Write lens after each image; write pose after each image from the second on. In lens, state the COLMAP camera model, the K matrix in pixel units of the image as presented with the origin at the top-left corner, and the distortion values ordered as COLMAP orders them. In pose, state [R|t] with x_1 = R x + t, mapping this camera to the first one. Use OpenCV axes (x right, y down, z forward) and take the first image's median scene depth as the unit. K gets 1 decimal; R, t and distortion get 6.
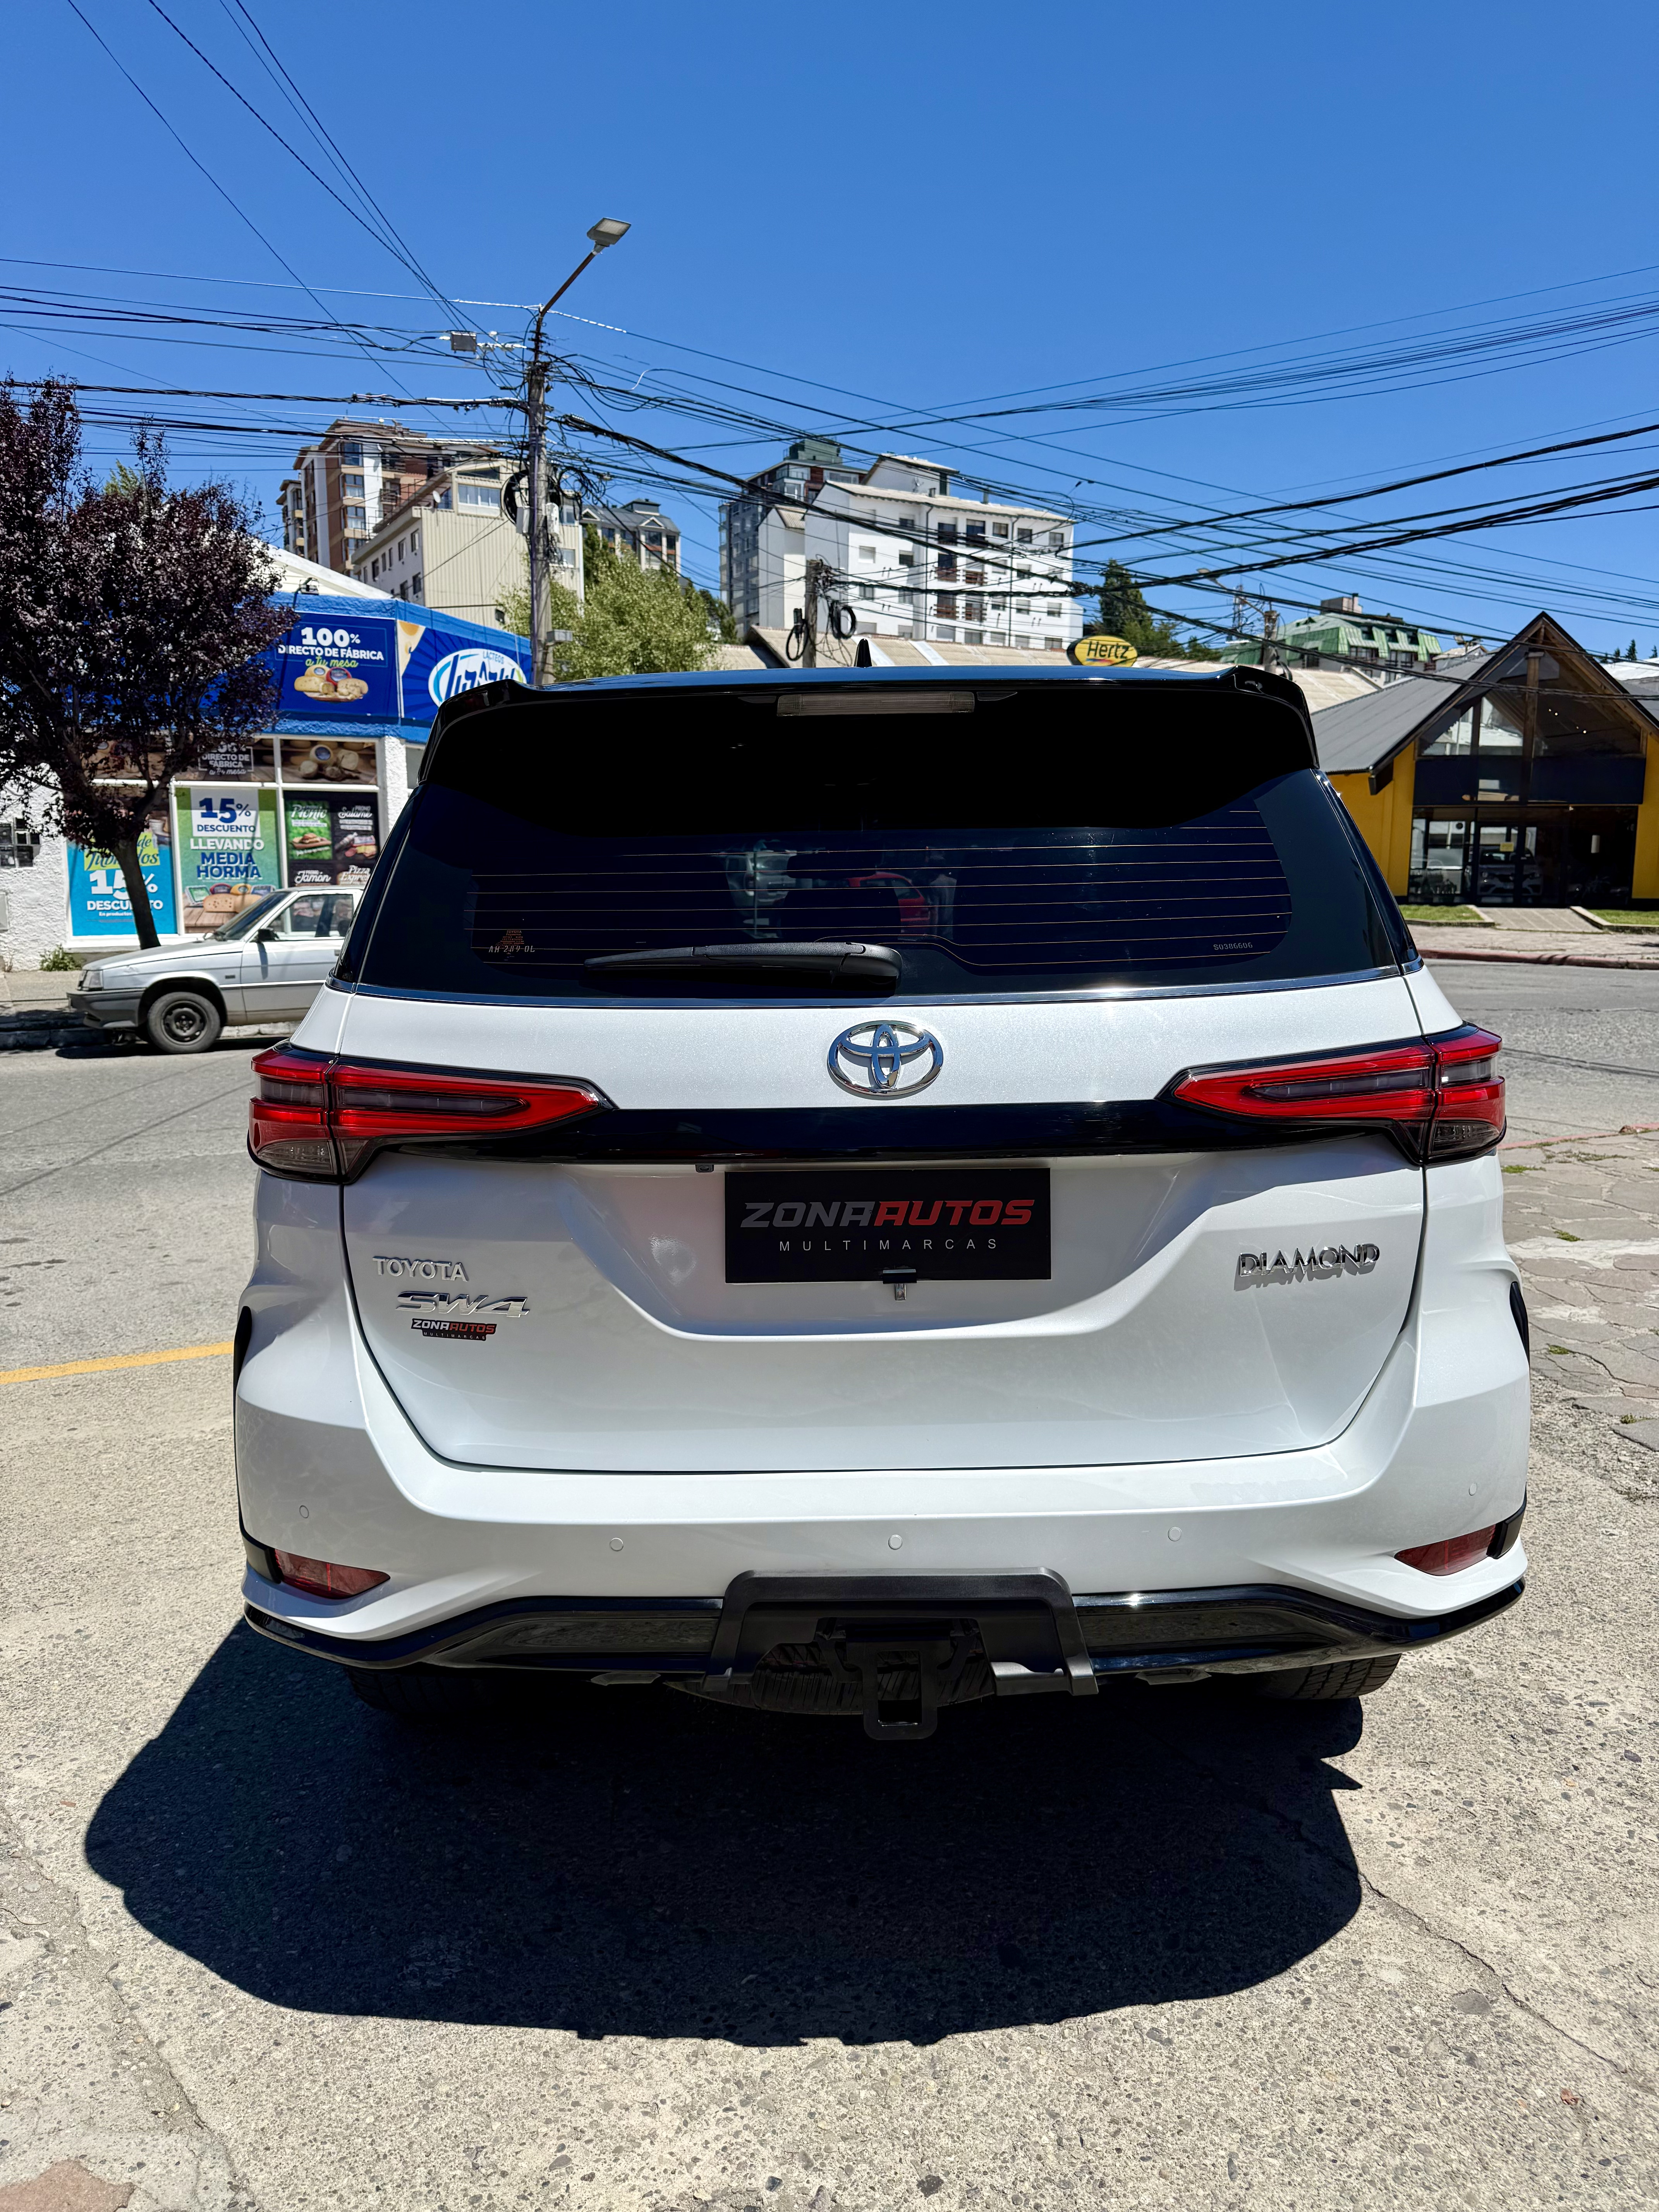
lens RADIAL K [[1541.6, 0, 834.5], [0, 1541.6, 1106.1], [0, 0, 1]] dist [0.091188, -0.152531]
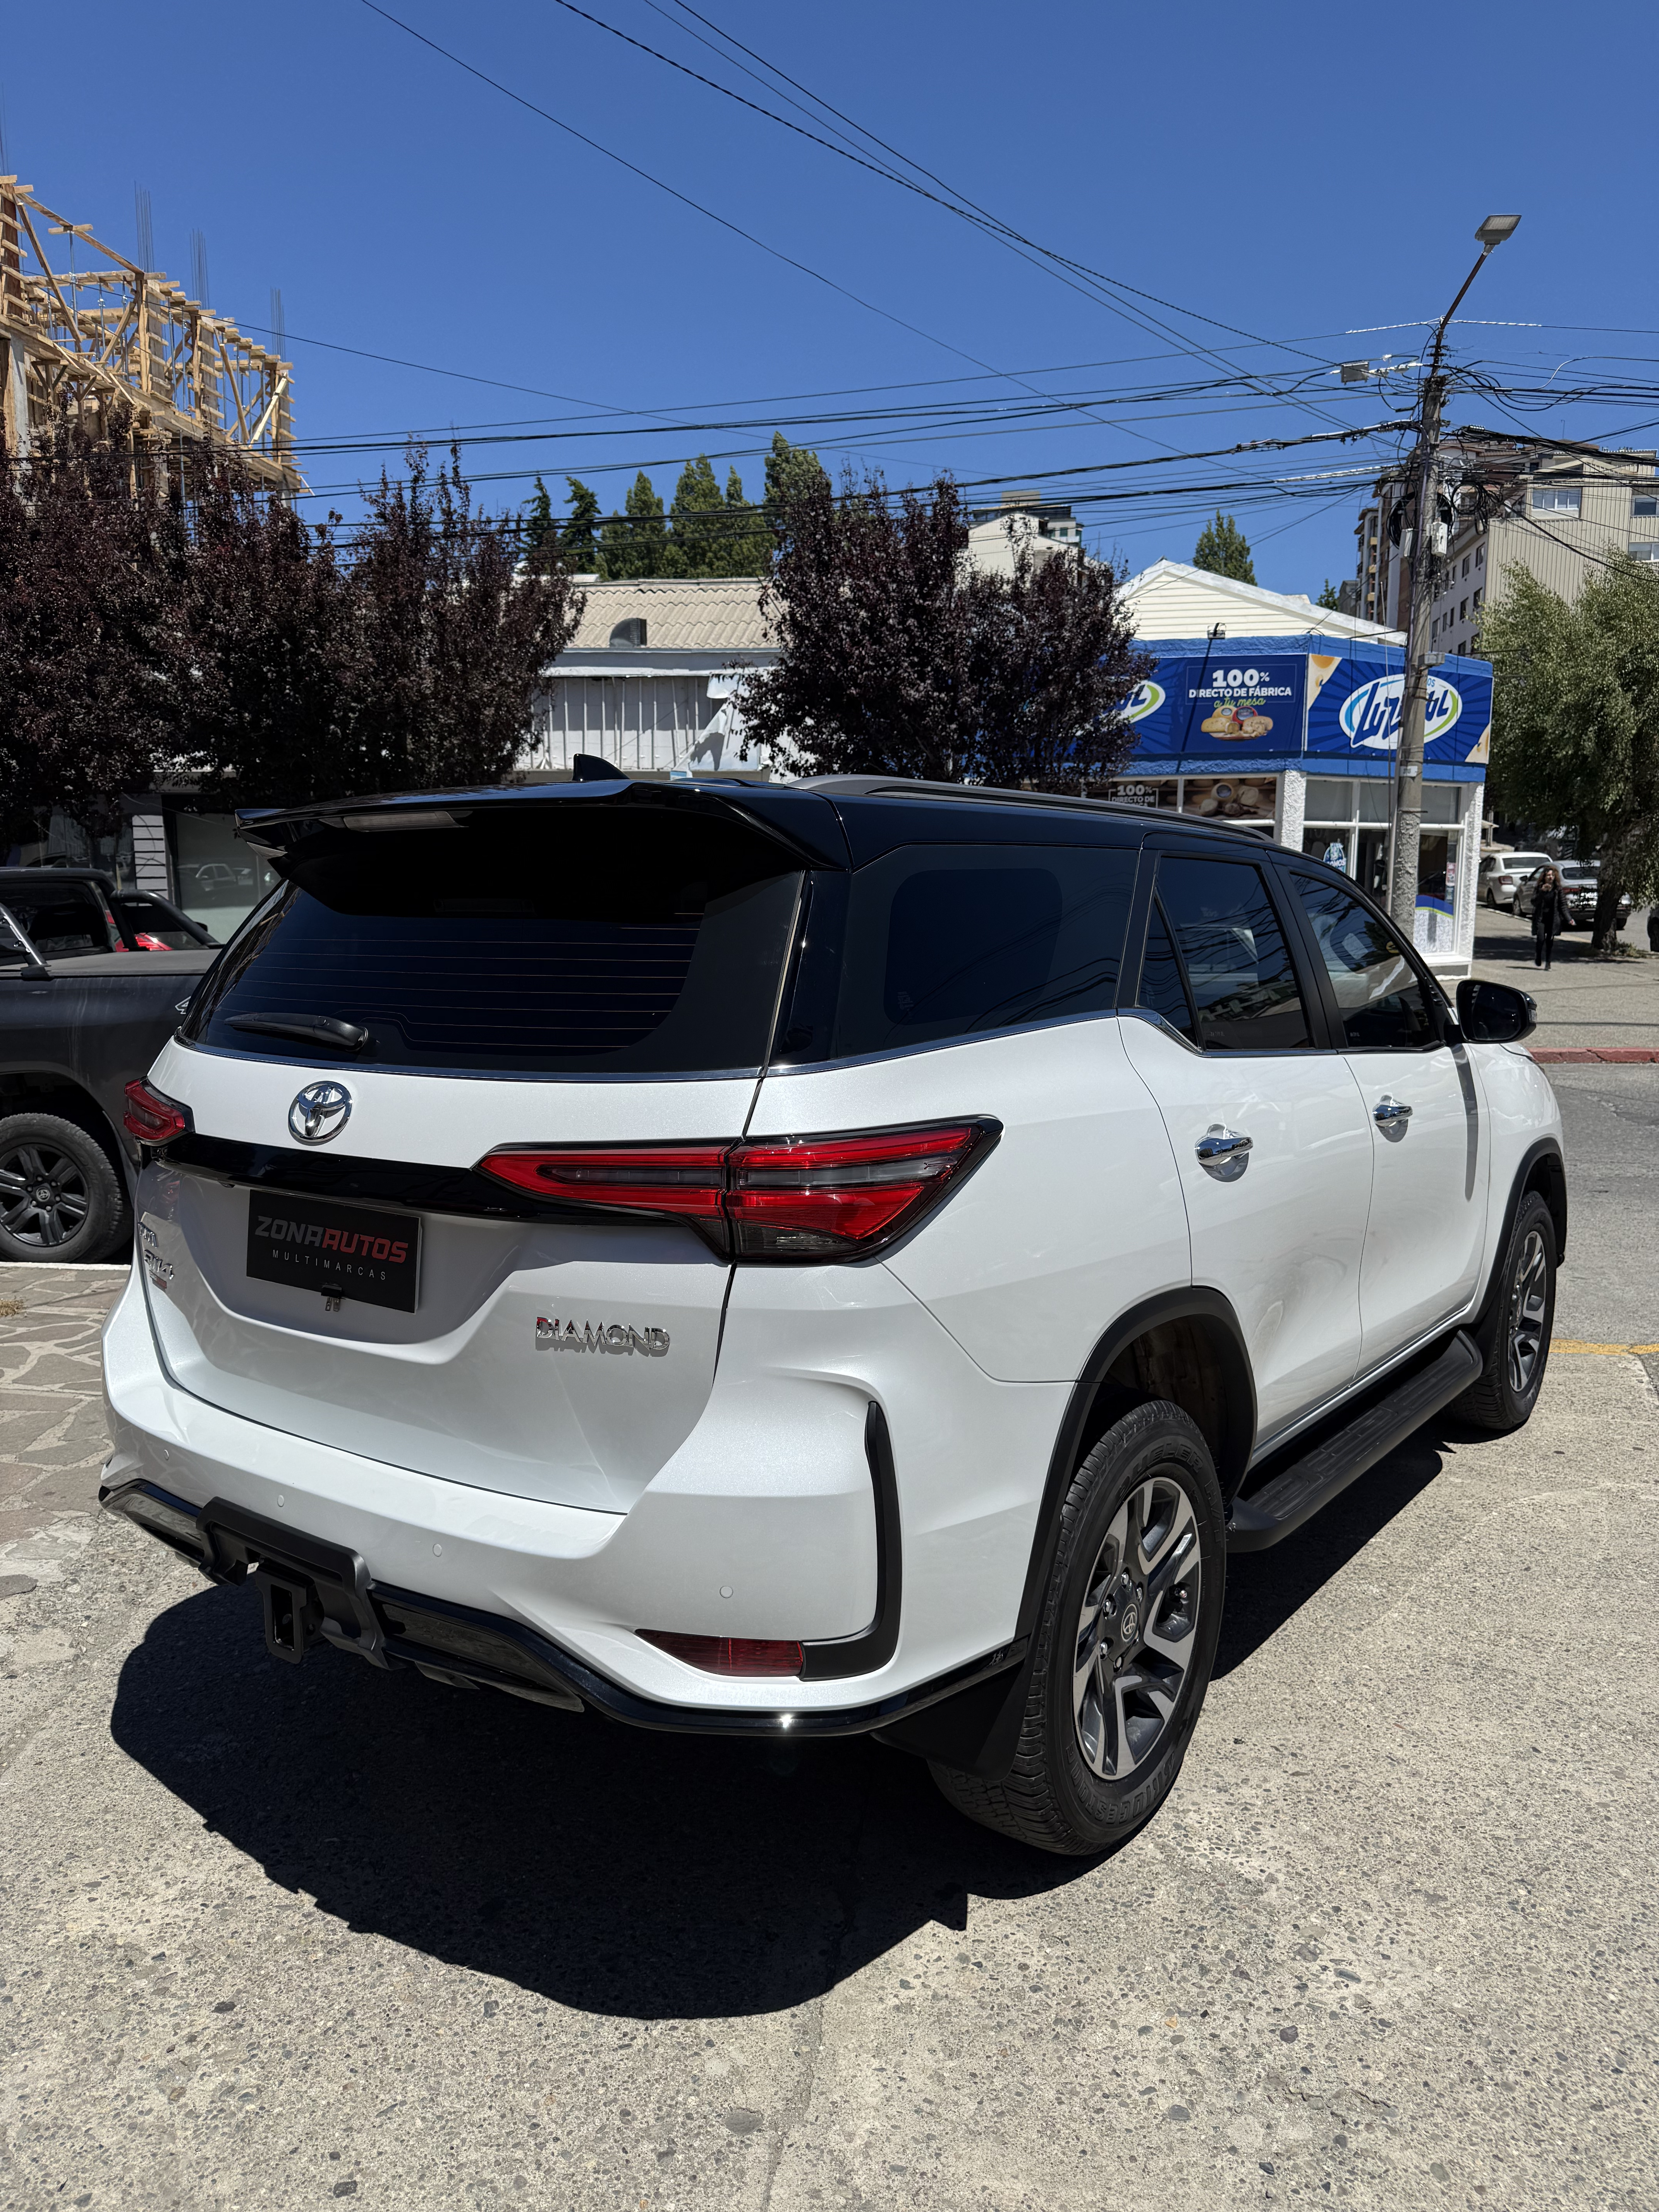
lens RADIAL K [[1561.4, 0, 860.1], [0, 1561.4, 1113.8], [0, 0, 1]] dist [0.068274, -0.113502]
pose [[0.805691, 0.085115, -0.586189, 0.125845], [-0.092341, 0.995571, 0.017640, -0.010343], [0.585094, 0.039917, 0.809982, 0.026598]]
